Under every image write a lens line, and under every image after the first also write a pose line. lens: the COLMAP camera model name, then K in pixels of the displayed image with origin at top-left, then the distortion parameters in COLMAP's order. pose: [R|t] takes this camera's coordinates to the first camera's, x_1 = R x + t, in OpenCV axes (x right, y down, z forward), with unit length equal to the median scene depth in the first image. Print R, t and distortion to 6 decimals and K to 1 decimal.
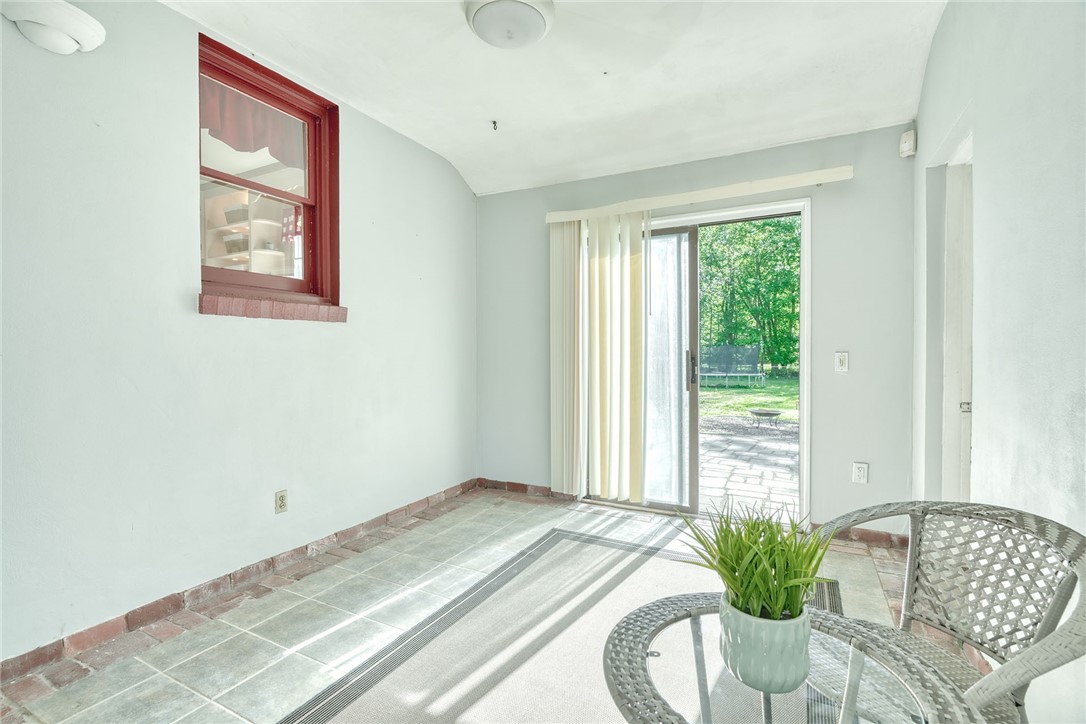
lens RADIAL K [[490.8, 0, 543.0], [0, 490.8, 362.0], [0, 0, 1]] dist [-0.003206, 0.000519]
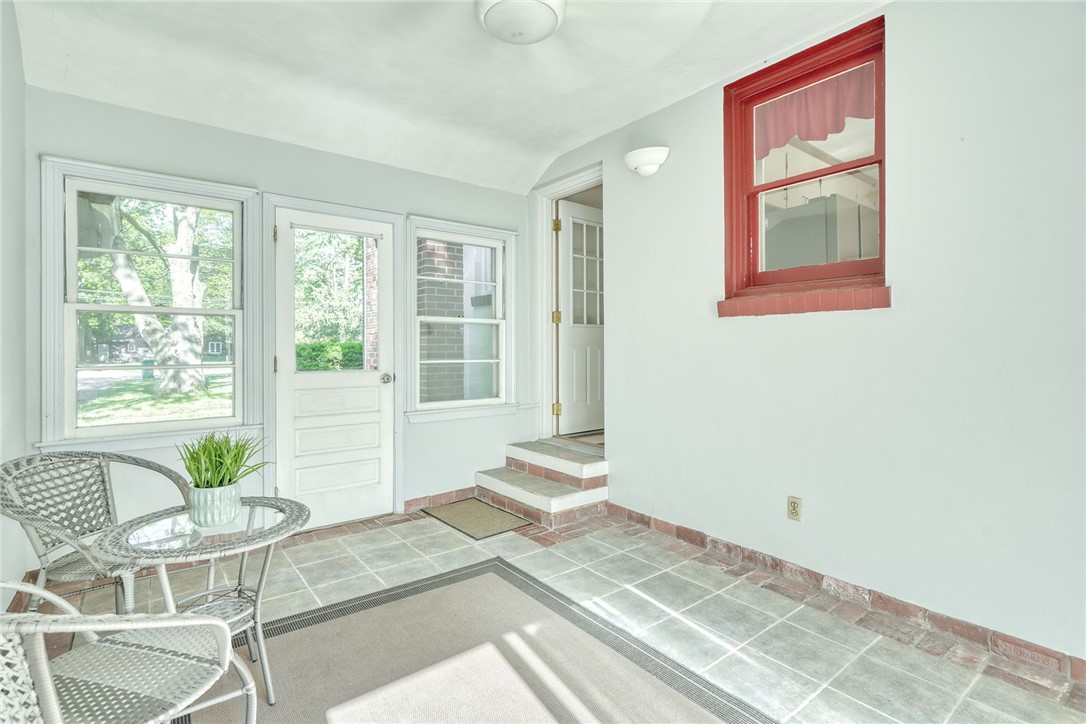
lens RADIAL K [[520.1, 0, 540.9], [0, 520.1, 351.5], [0, 0, 1]] dist [-0.001357, 0.000306]
pose [[-0.417579, 0.007225, -0.908612, 0.645234], [-0.017770, 0.999712, 0.016116, -0.025441], [0.908467, 0.022876, -0.417331, 1.097359]]
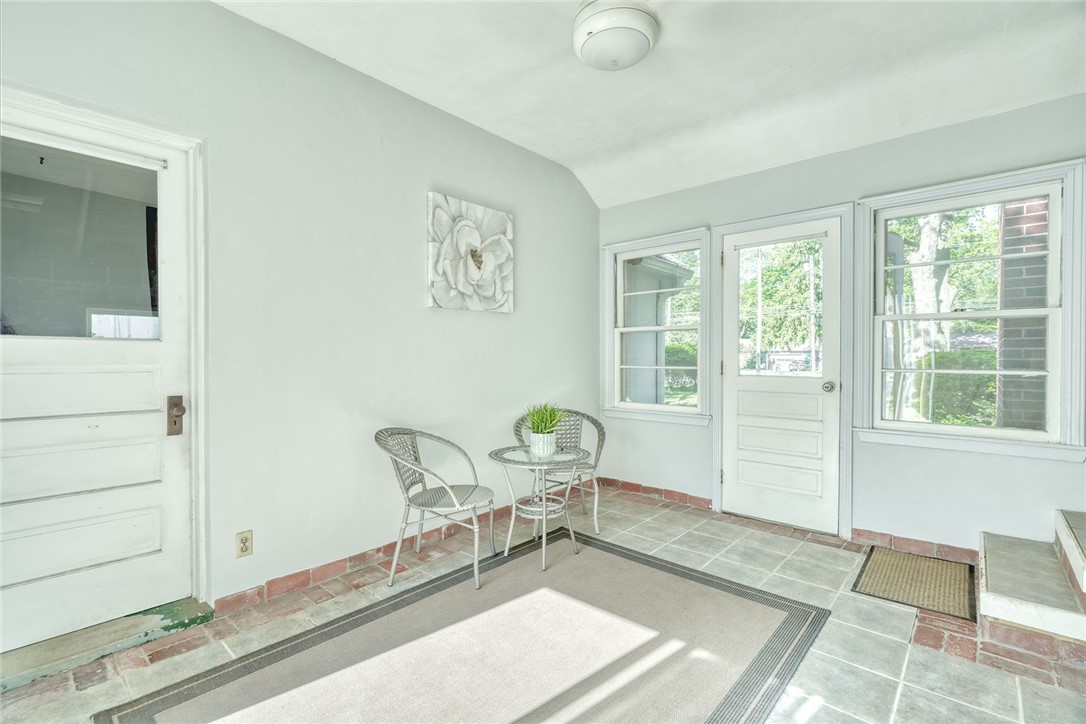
lens RADIAL K [[502.1, 0, 534.9], [0, 502.1, 365.9], [0, 0, 1]] dist [-0.003504, 0.001265]
pose [[-0.964084, -0.002844, 0.265583, -0.140062], [0.008279, 0.999135, 0.040752, -0.032547], [-0.265469, 0.041487, -0.963226, 1.565030]]
